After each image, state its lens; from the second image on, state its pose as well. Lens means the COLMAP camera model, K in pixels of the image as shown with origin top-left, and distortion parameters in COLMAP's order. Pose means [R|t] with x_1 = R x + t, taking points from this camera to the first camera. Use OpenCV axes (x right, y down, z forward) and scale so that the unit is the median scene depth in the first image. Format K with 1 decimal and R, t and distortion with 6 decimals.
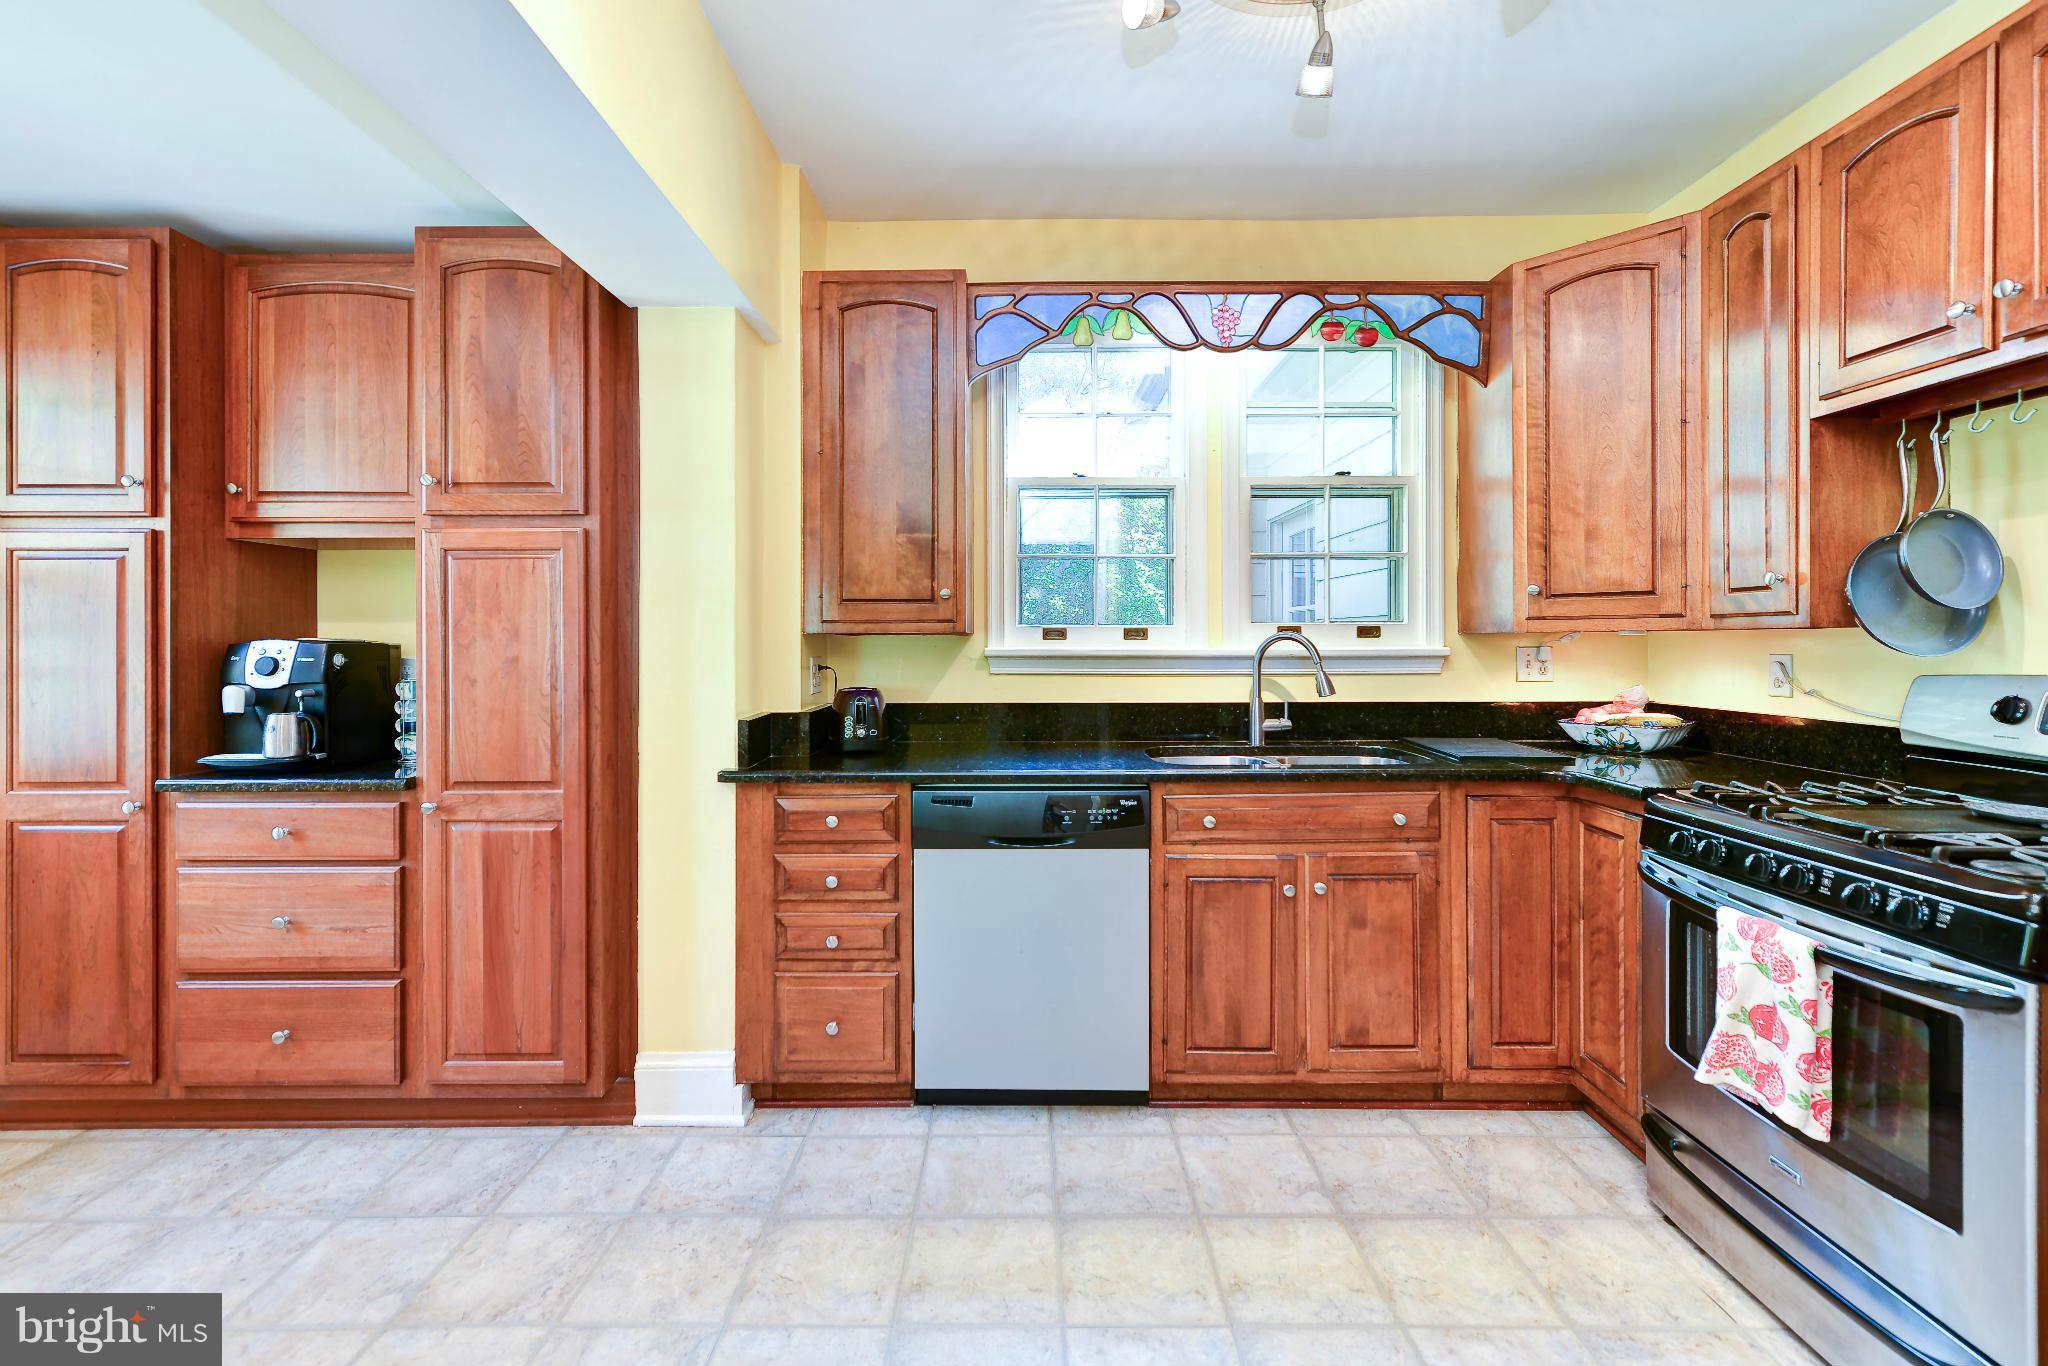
lens RADIAL K [[887.3, 0, 1013.8], [0, 887.3, 638.2], [0, 0, 1]] dist [0.003291, 0.000363]
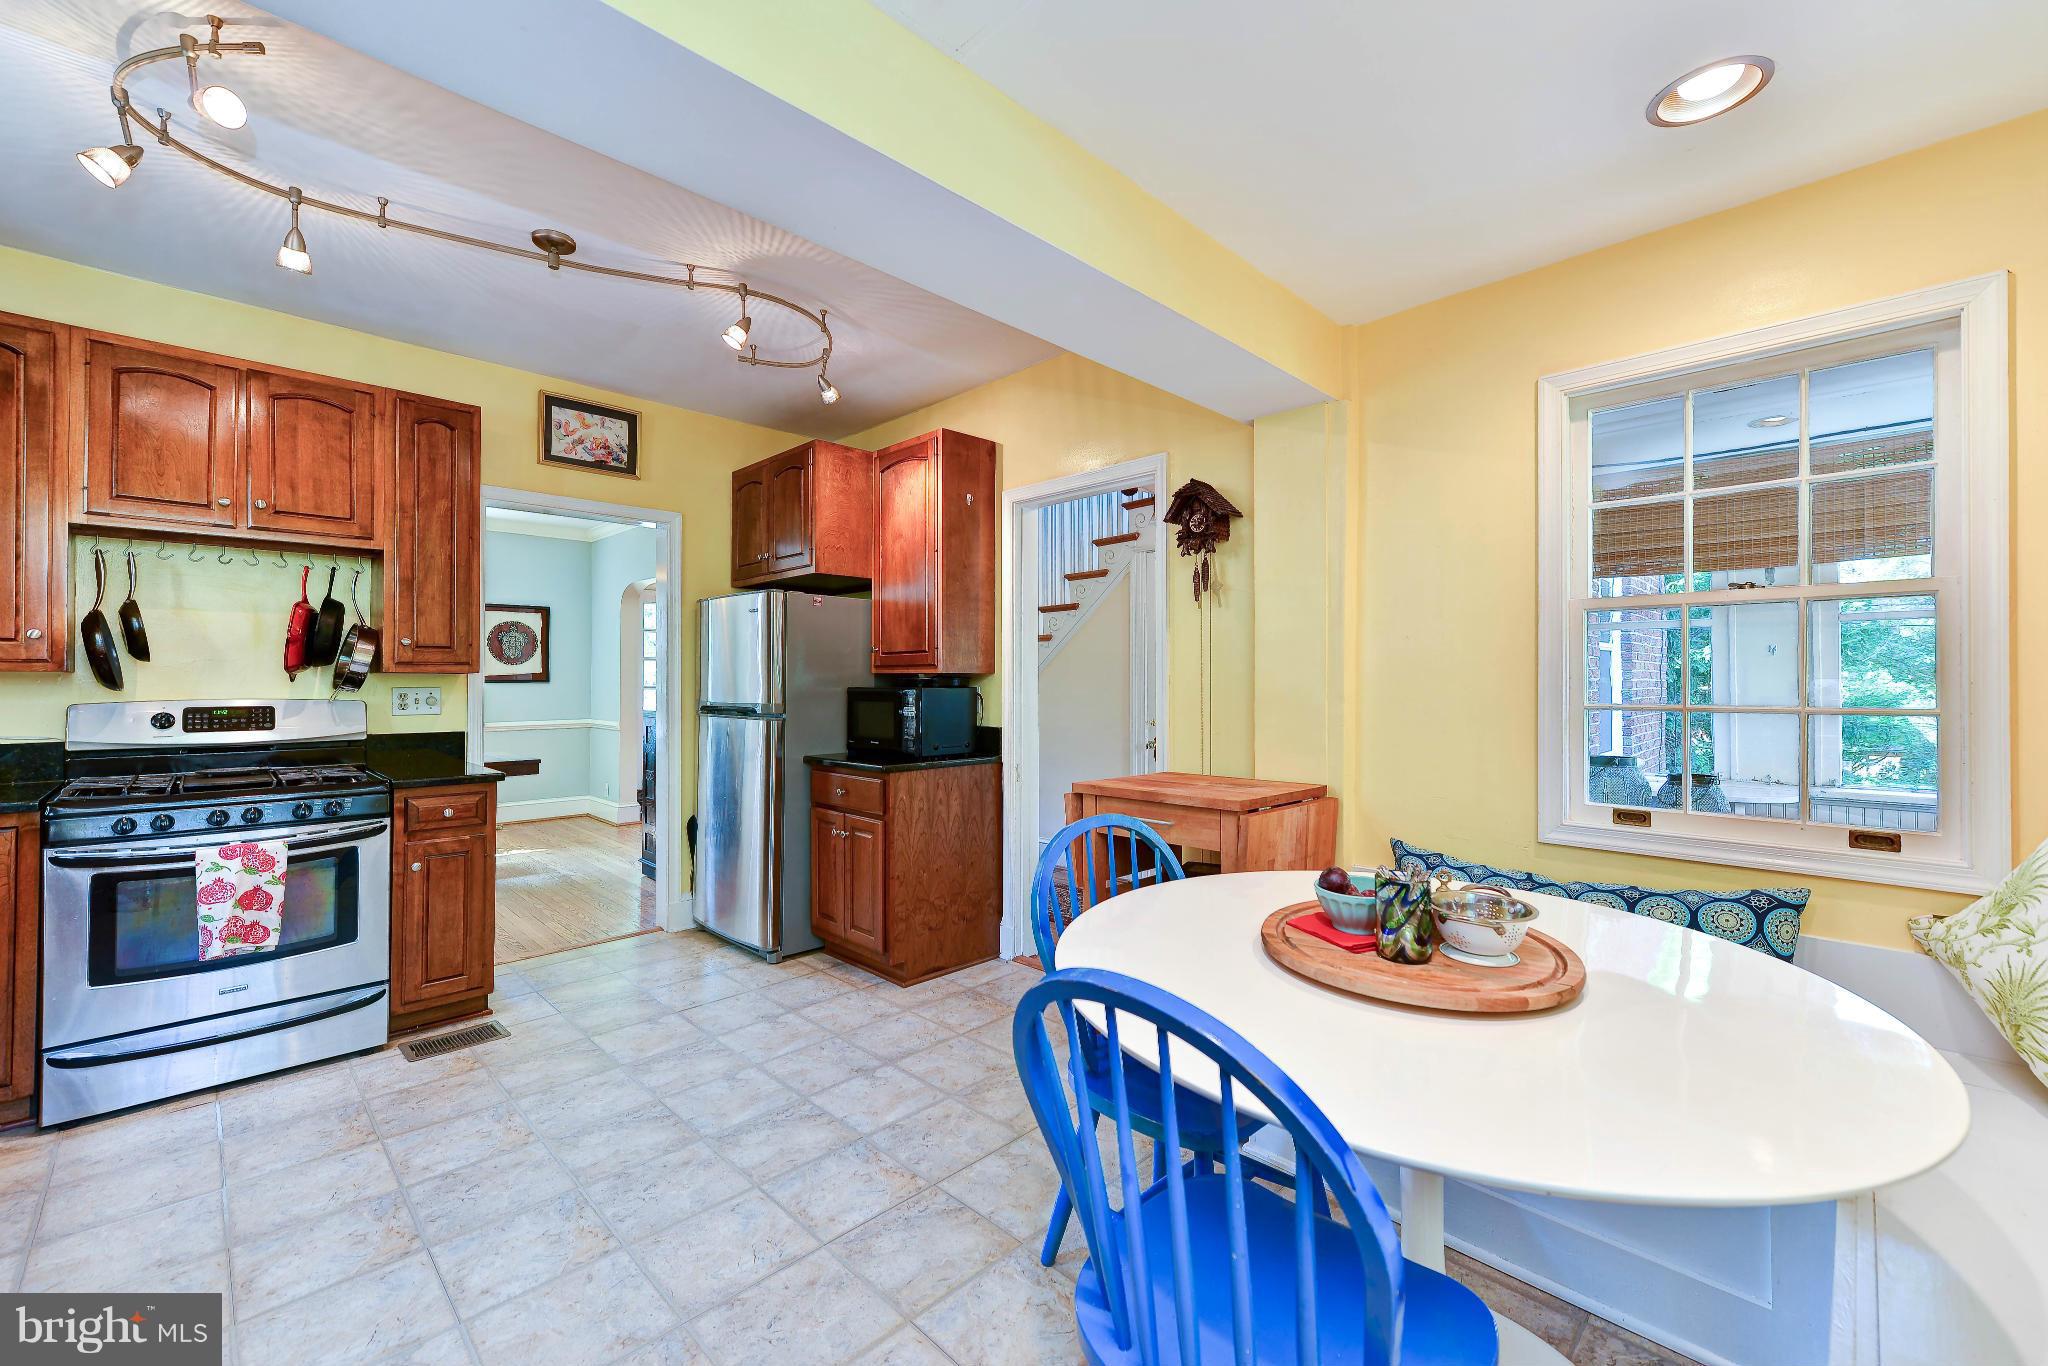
lens RADIAL K [[850.2, 0, 1030.5], [0, 850.2, 668.7], [0, 0, 1]] dist [0.000391, 0.000307]
pose [[-0.716046, 0.011816, 0.697953, -0.939280], [0.001312, 0.999878, -0.015582, 0.005206], [-0.698052, -0.010242, -0.715974, 0.753089]]
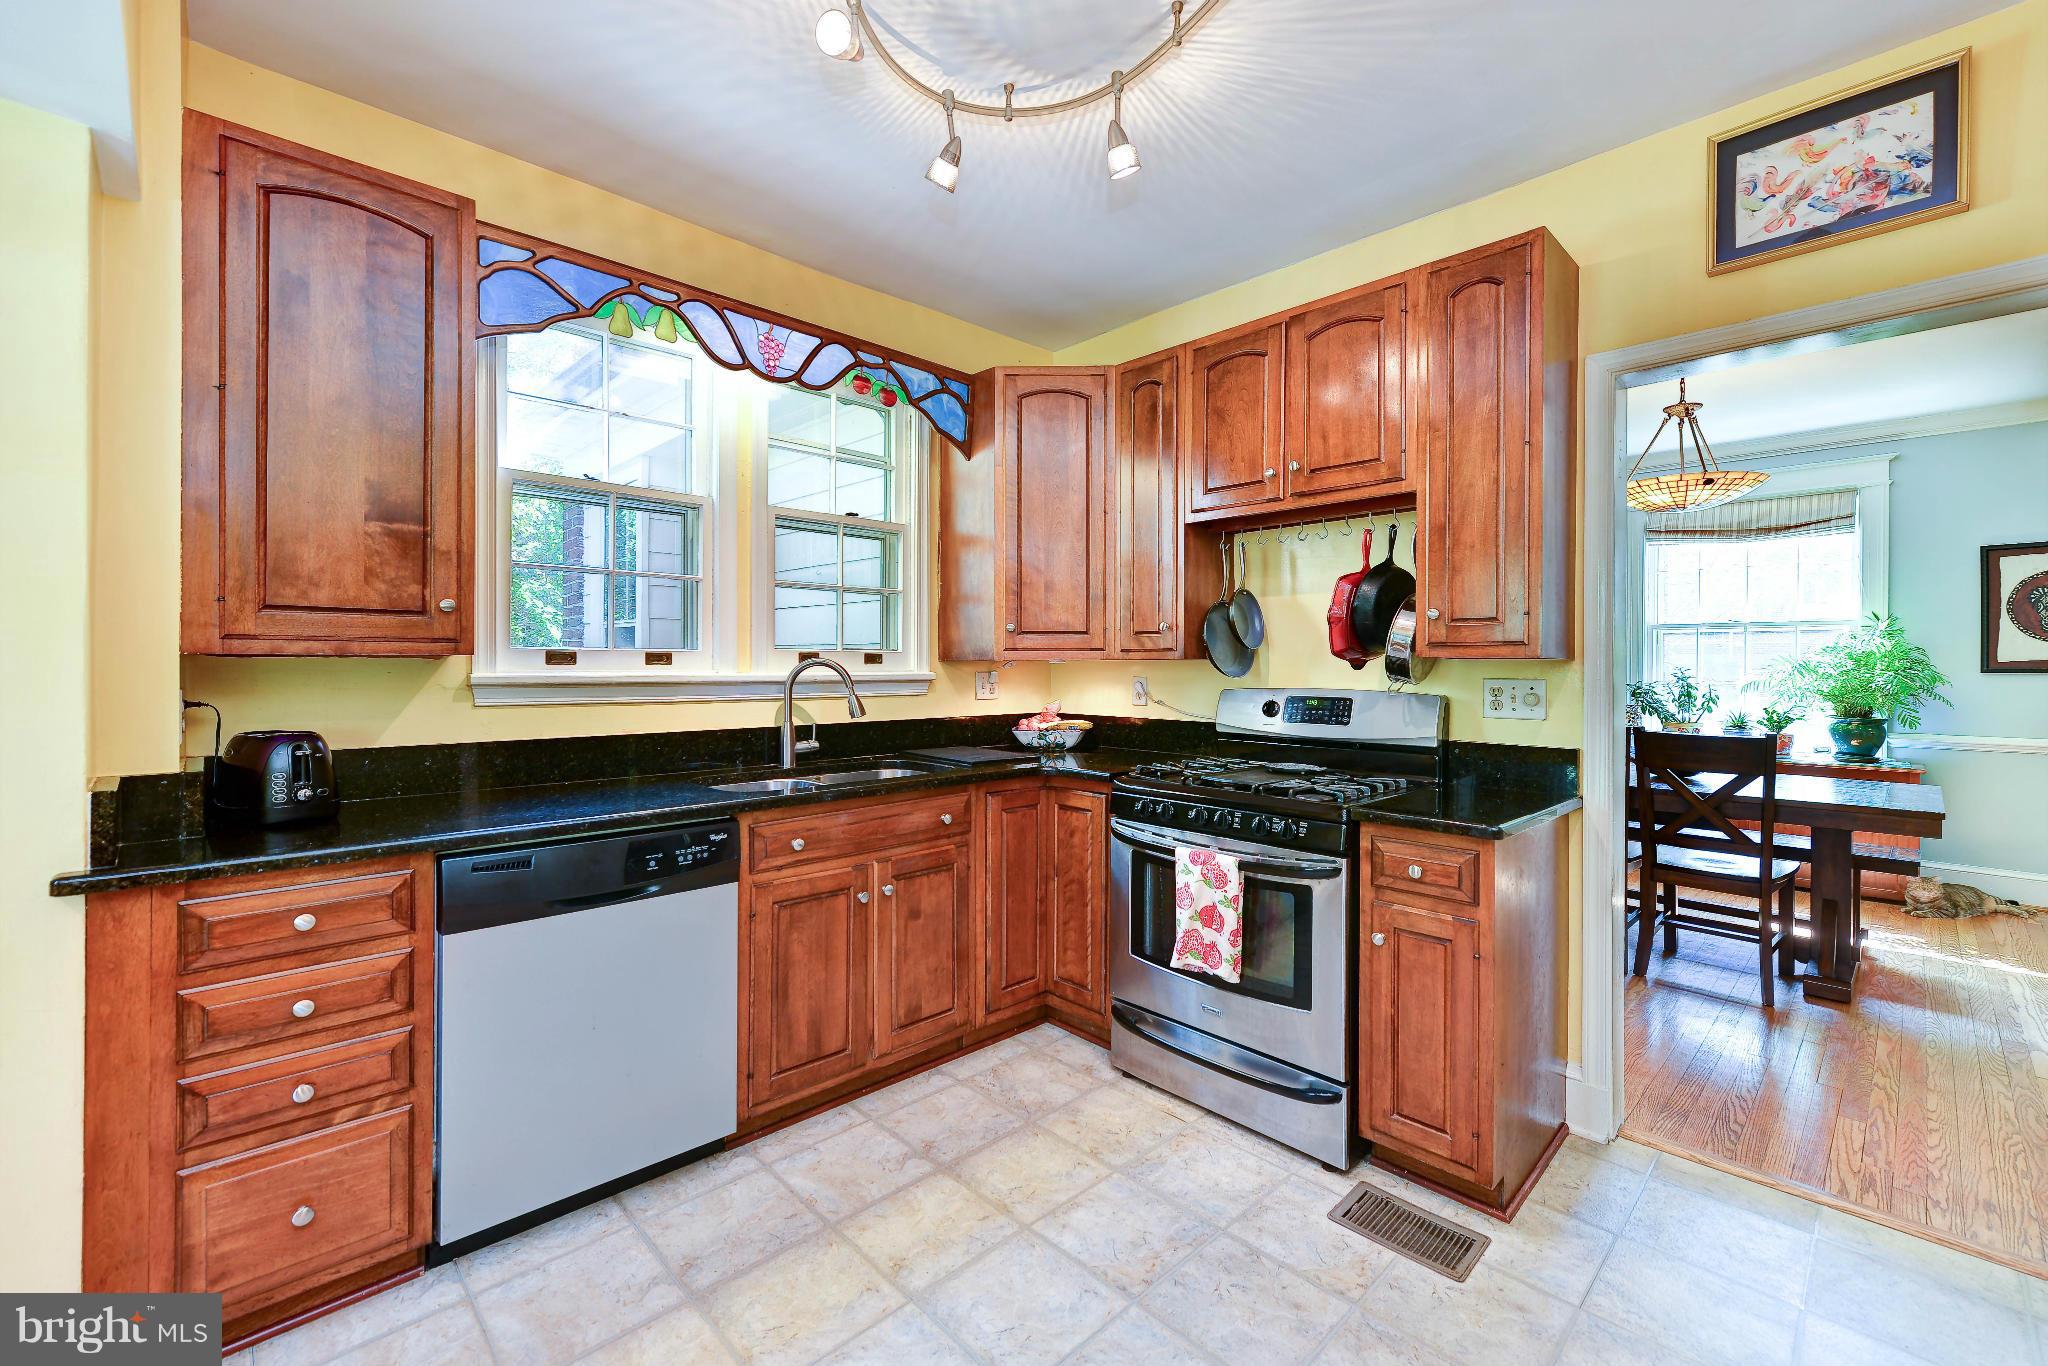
lens RADIAL K [[850.2, 0, 1043.5], [0, 850.2, 664.7], [0, 0, 1]] dist [0.000391, 0.000307]
pose [[0.708982, 0.004591, 0.705212, -0.262192], [-0.005632, 0.999984, -0.000848, -0.000014], [-0.705204, -0.003370, 0.708996, 0.109031]]
